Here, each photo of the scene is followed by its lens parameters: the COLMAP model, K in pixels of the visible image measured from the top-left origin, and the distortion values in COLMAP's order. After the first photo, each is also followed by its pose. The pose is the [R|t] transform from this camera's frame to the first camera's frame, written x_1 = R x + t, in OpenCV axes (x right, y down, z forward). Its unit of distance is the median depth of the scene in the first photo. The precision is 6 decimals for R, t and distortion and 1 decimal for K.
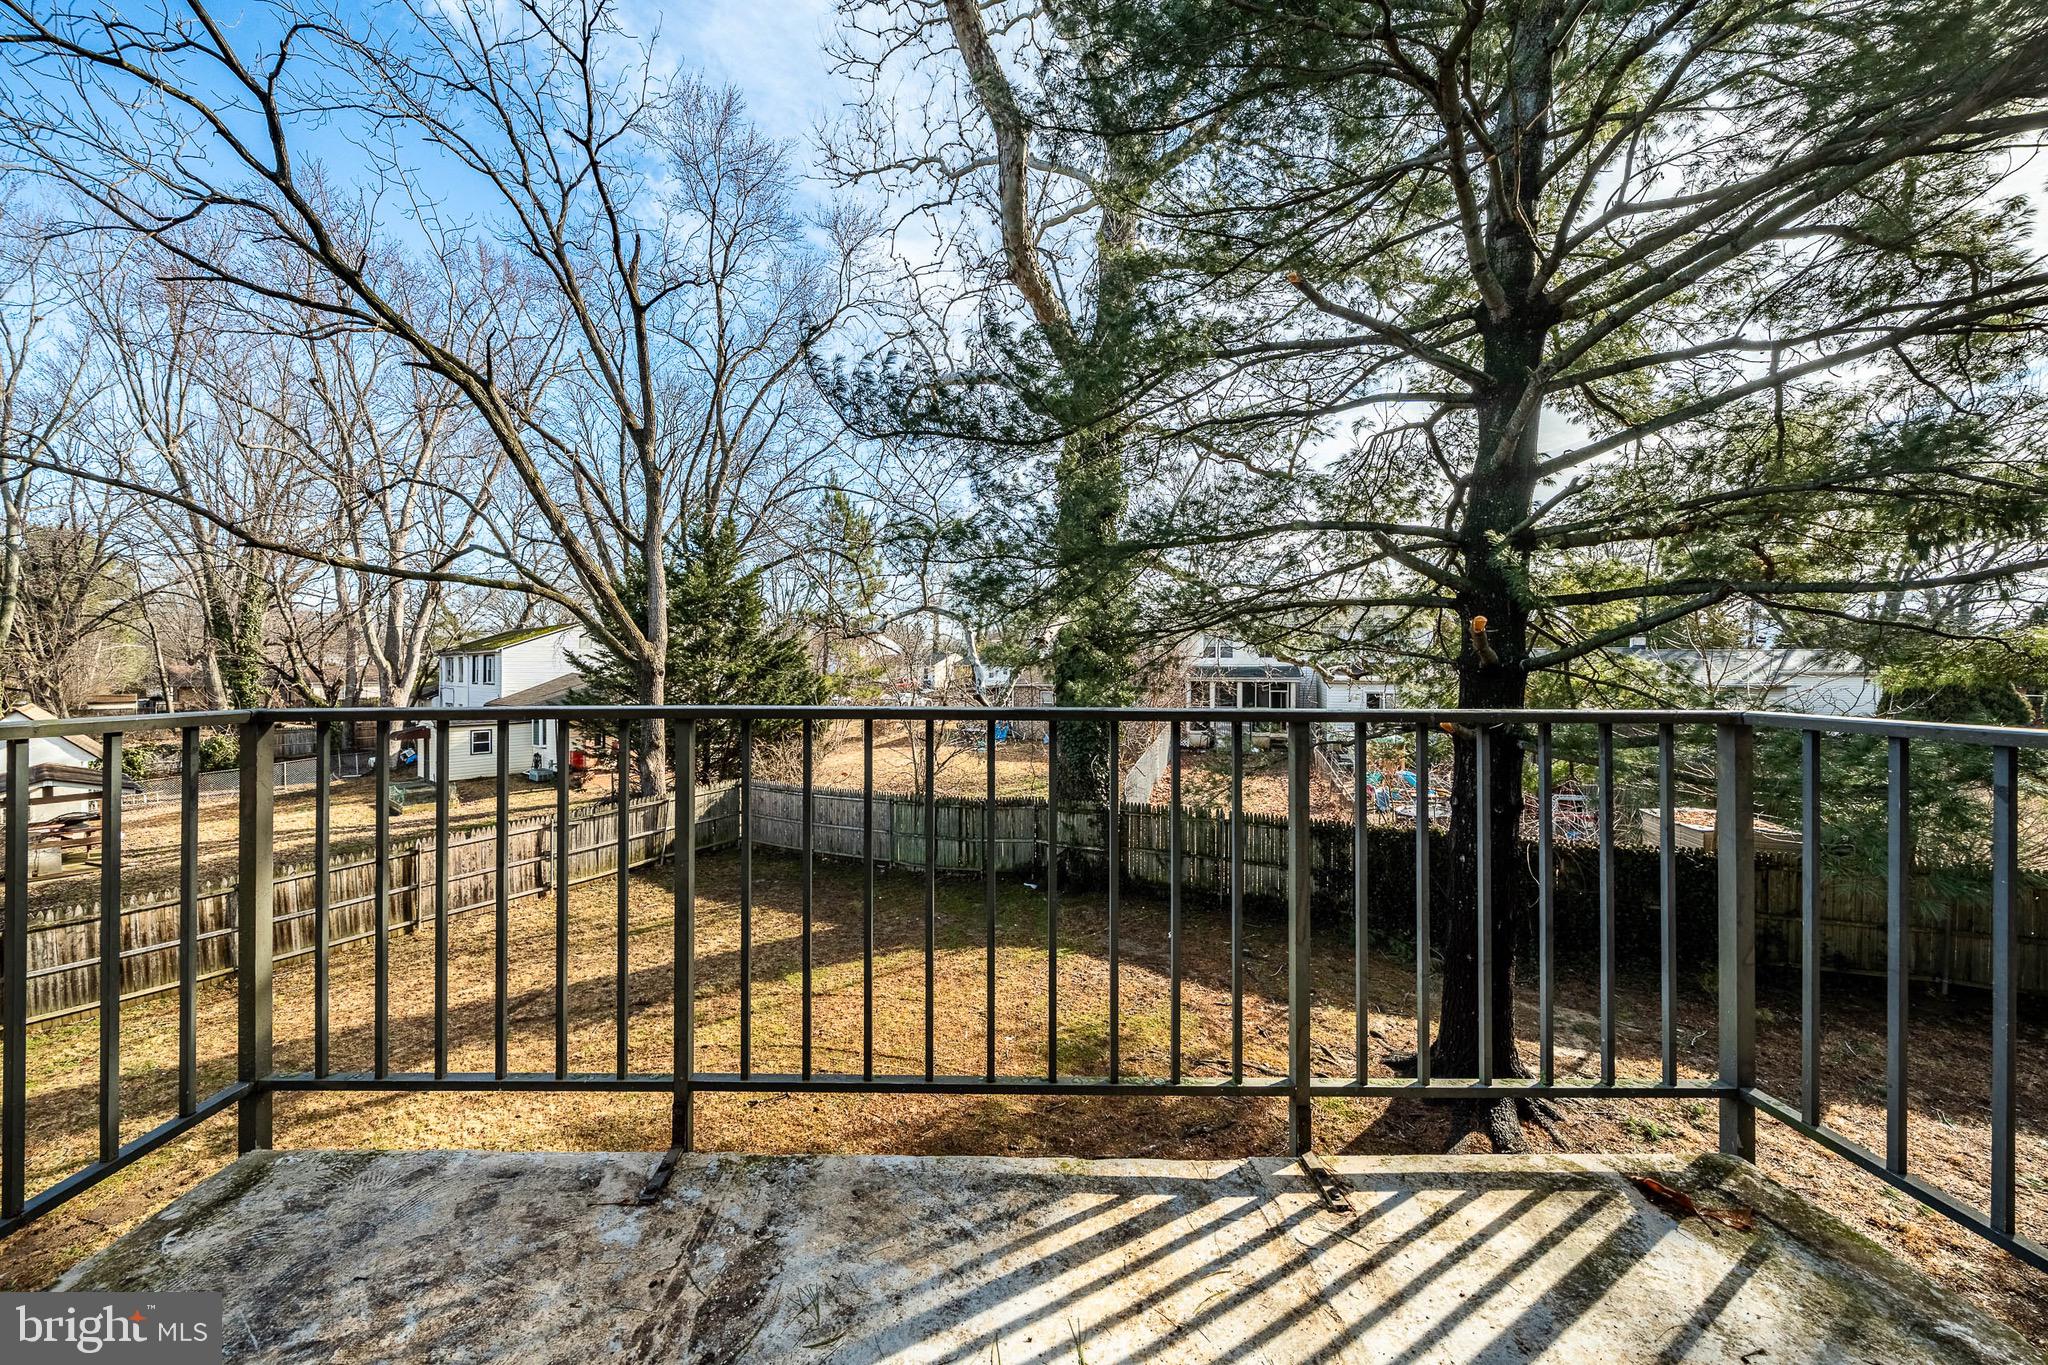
lens RADIAL K [[764.0, 0, 1015.7], [0, 764.0, 686.8], [0, 0, 1]] dist [-0.007650, -0.000155]
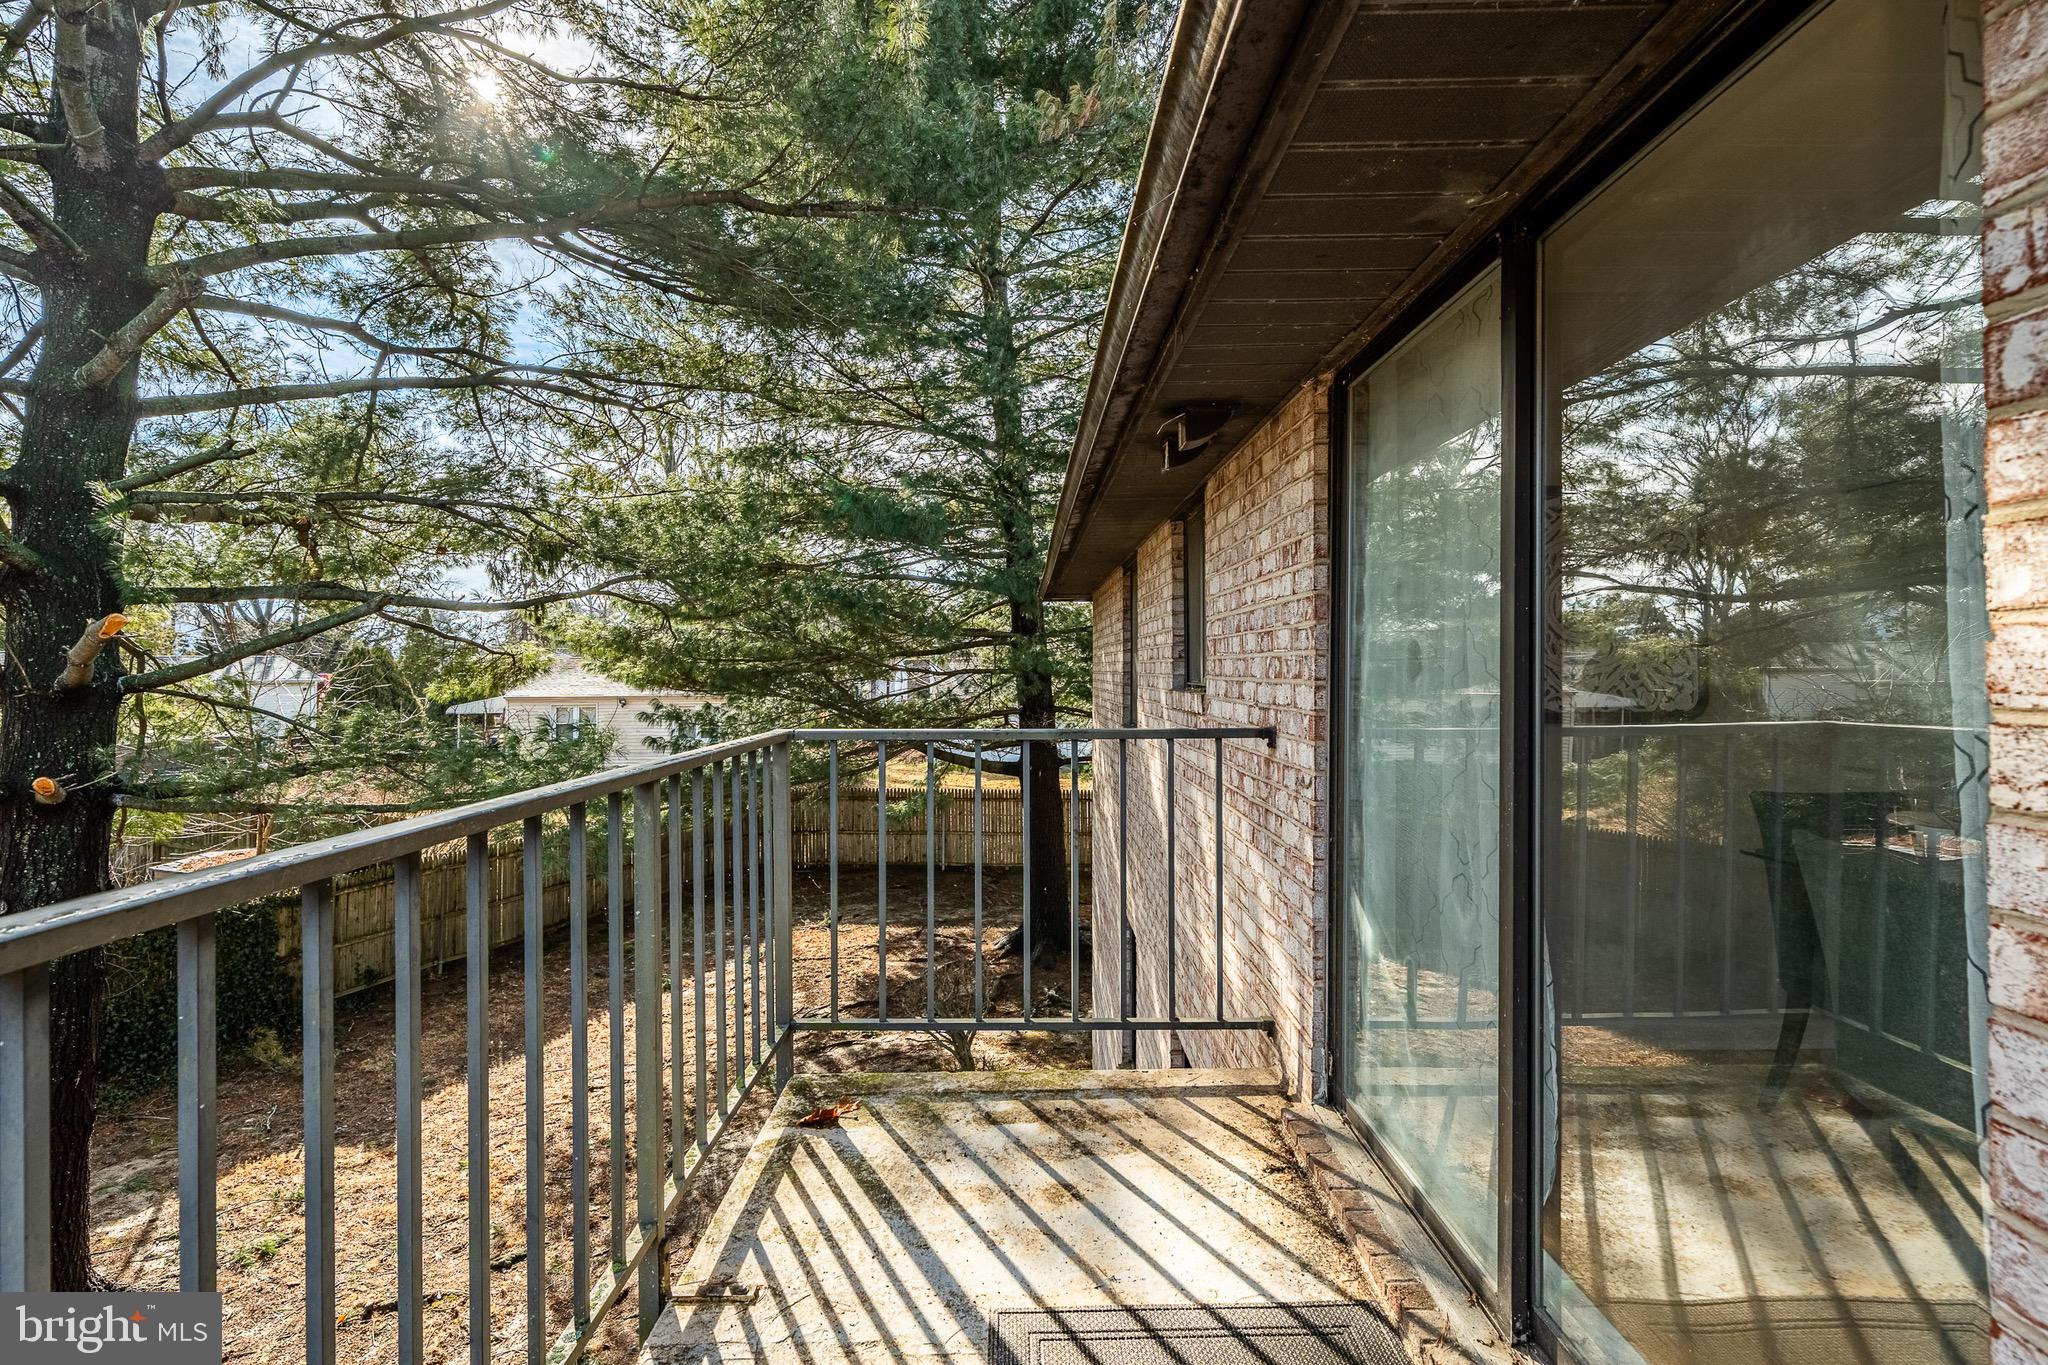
lens RADIAL K [[956.2, 0, 1024.9], [0, 956.2, 683.7], [0, 0, 1]] dist [-0.000688, -0.000158]
pose [[-0.037634, -0.006712, 0.999269, -0.196740], [0.020006, 0.999772, 0.007468, -0.014415], [-0.999091, 0.020273, -0.037491, 0.188160]]
